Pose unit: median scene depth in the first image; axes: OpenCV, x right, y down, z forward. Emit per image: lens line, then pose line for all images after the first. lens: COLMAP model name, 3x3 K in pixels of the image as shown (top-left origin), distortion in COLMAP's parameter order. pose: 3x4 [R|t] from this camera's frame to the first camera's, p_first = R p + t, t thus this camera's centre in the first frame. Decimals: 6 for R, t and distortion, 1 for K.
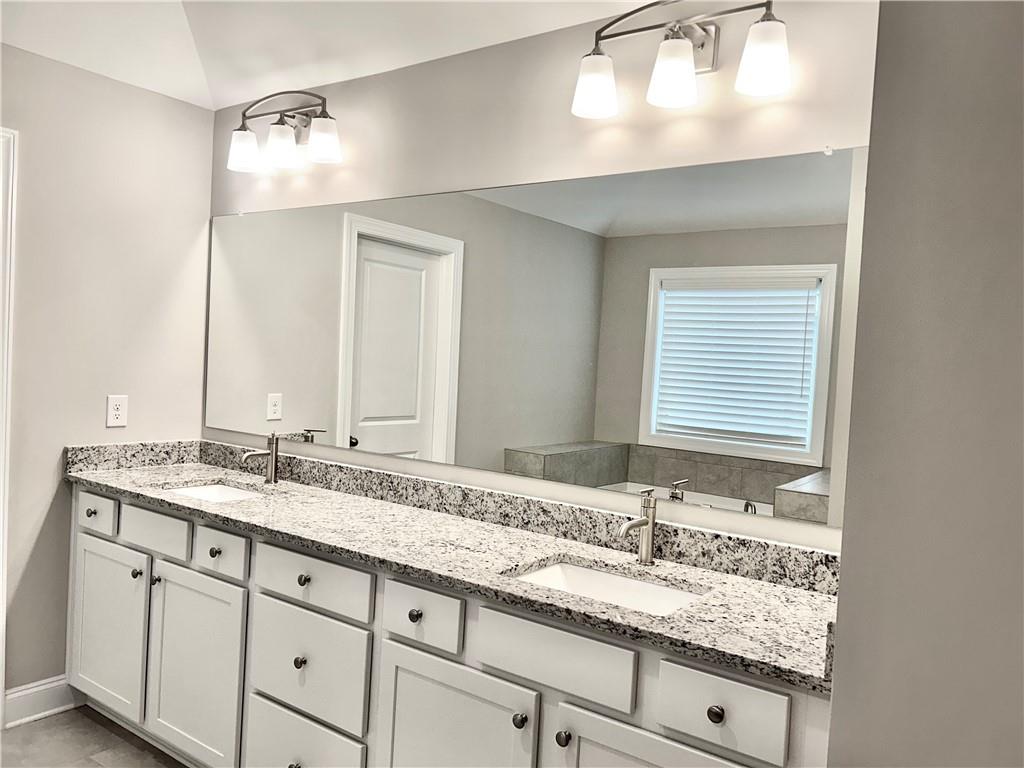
lens RADIAL K [[786.3, 0, 504.0], [0, 786.3, 384.6], [0, 0, 1]] dist [0.024925, -0.030143]
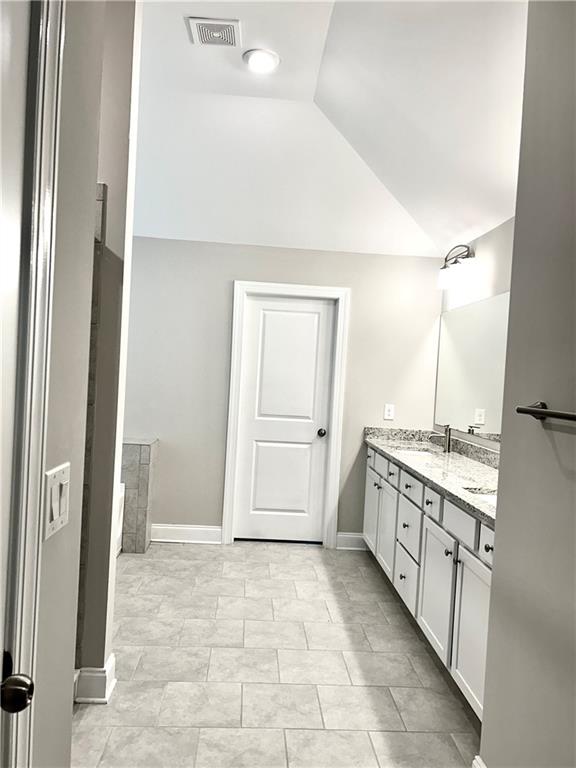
lens RADIAL K [[589.7, 0, 285.9], [0, 589.7, 383.6], [0, 0, 1]] dist [0.024925, -0.030143]
pose [[0.629333, -0.005640, -0.777116, 0.557953], [-0.046777, 0.997886, -0.045124, 0.042482], [0.775727, 0.064749, 0.627738, -0.192852]]
